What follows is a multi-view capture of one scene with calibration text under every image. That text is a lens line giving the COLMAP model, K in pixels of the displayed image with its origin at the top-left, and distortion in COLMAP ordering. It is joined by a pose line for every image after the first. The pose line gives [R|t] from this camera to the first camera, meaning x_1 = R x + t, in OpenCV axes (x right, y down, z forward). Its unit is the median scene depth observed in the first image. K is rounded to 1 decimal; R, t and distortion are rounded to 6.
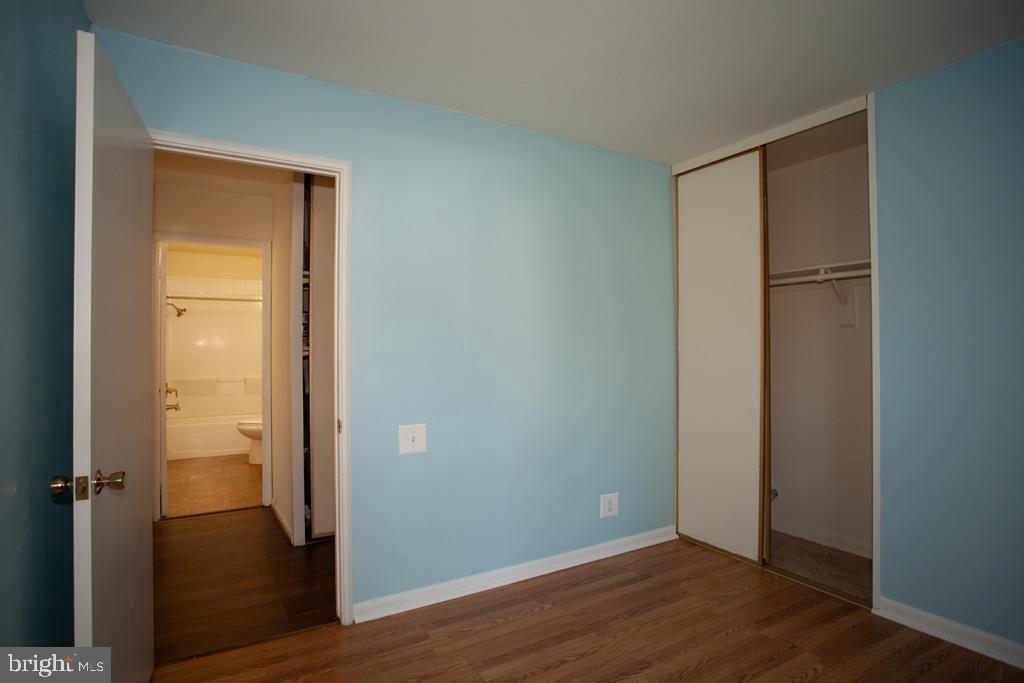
lens RADIAL K [[537.7, 0, 509.9], [0, 537.7, 344.1], [0, 0, 1]] dist [-0.072877, 0.038021]
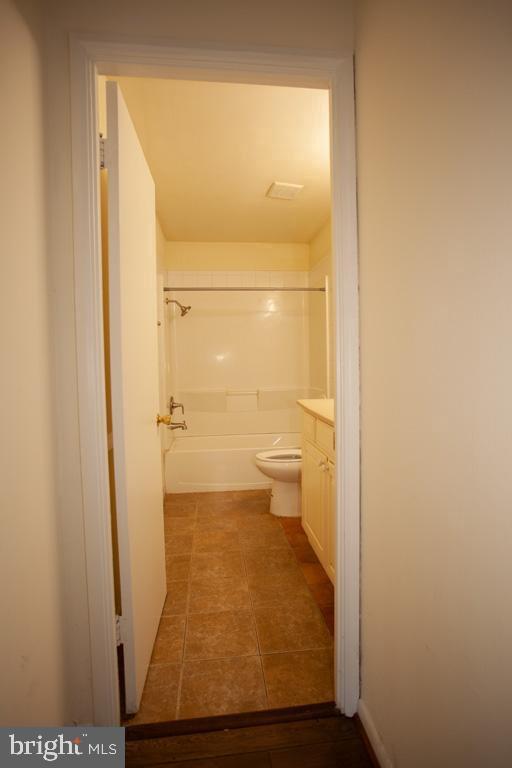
lens RADIAL K [[403.3, 0, 256.0], [0, 403.3, 384.0], [0, 0, 1]] dist [-0.072877, 0.038021]
pose [[0.908931, 0.002018, -0.416943, -0.268441], [0.019823, 0.998648, 0.048045, 0.026505], [0.416476, -0.051935, 0.907662, 0.478593]]
